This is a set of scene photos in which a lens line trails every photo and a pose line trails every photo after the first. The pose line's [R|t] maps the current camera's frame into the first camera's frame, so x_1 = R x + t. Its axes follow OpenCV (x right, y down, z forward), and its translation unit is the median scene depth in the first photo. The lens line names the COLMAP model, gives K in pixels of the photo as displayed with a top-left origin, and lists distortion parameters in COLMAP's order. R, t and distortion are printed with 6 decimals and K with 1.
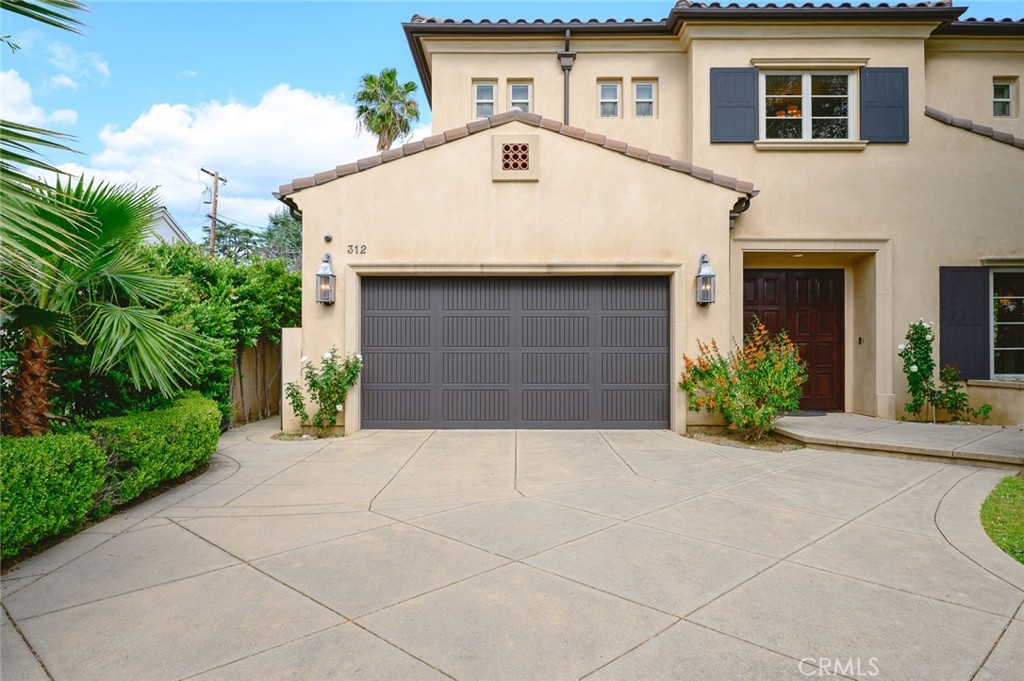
lens RADIAL K [[678.1, 0, 512.3], [0, 678.1, 343.2], [0, 0, 1]] dist [-0.003192, 0.001173]
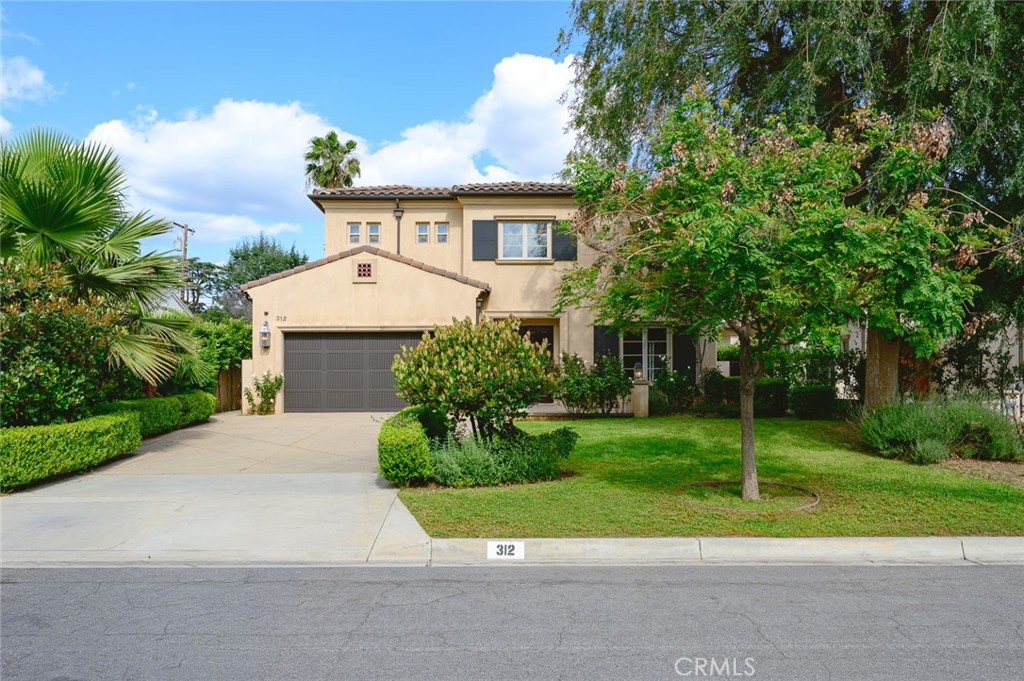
lens RADIAL K [[678.1, 0, 501.9], [0, 678.1, 364.3], [0, 0, 1]] dist [-0.003192, 0.001173]
pose [[0.999247, -0.004288, 0.038563, 0.311355], [0.004386, 0.999987, -0.002473, -0.001658], [-0.038552, 0.002640, 0.999253, -0.915536]]
